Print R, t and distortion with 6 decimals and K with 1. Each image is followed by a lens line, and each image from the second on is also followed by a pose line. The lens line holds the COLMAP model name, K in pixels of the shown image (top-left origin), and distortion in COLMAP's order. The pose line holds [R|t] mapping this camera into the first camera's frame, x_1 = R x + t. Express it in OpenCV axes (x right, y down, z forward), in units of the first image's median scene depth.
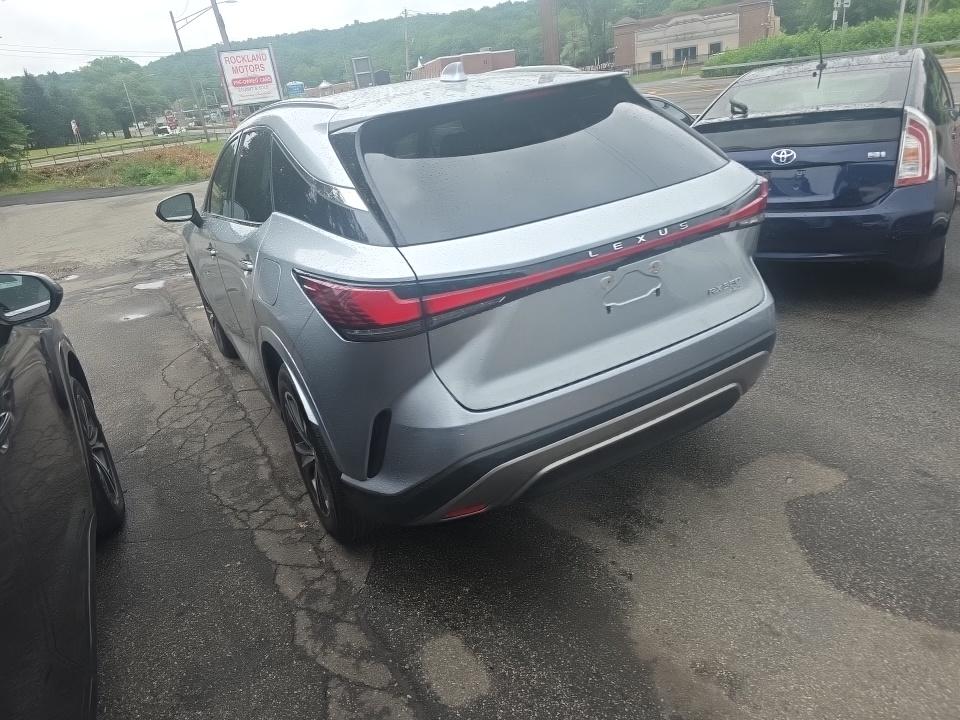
lens RADIAL K [[650.8, 0, 484.4], [0, 650.8, 360.4], [0, 0, 1]] dist [0.043534, -0.031650]
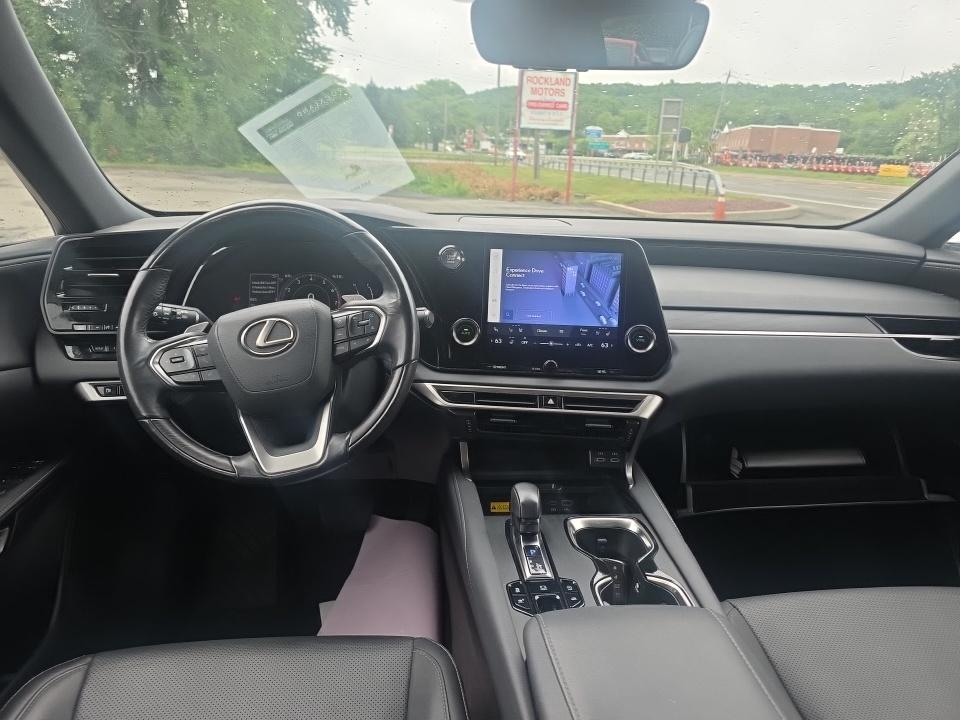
lens RADIAL K [[650.8, 0, 478.2], [0, 650.8, 354.4], [0, 0, 1]] dist [0.043534, -0.031650]
pose [[0.897703, 0.280822, -0.339512, -0.254179], [-0.306423, 0.951615, -0.023099, -0.334775], [0.316598, 0.124770, 0.940318, 1.157101]]
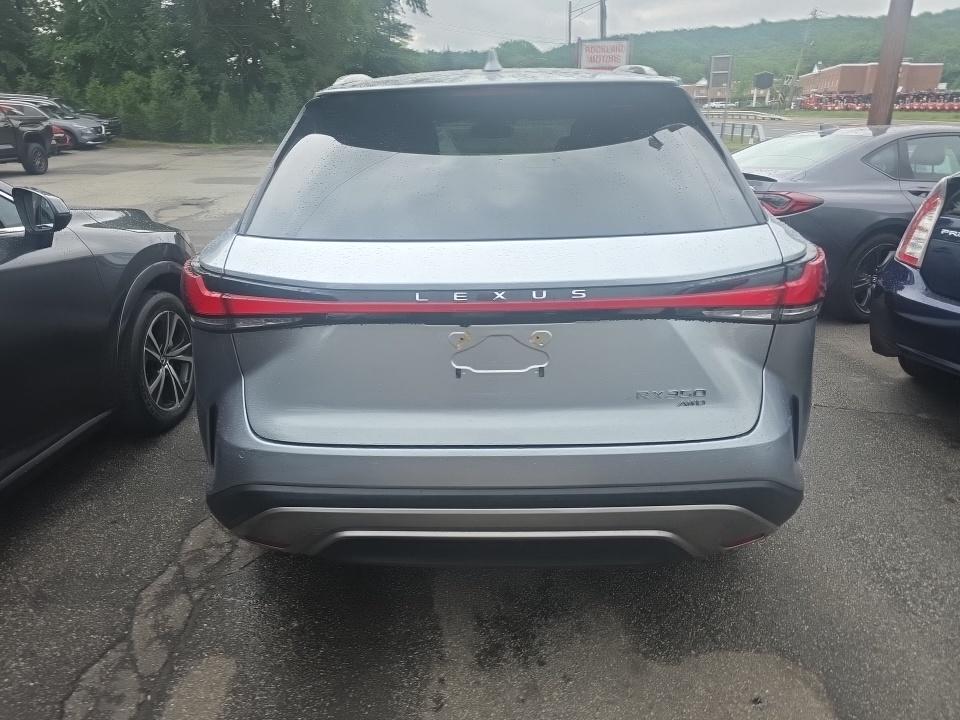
lens RADIAL K [[650.8, 0, 463.1], [0, 650.8, 357.2], [0, 0, 1]] dist [0.043534, -0.031650]
pose [[0.845143, 0.292117, -0.447661, 0.389729], [-0.290821, 0.953954, 0.073449, -0.112623], [0.448504, 0.068114, 0.891182, 0.227420]]
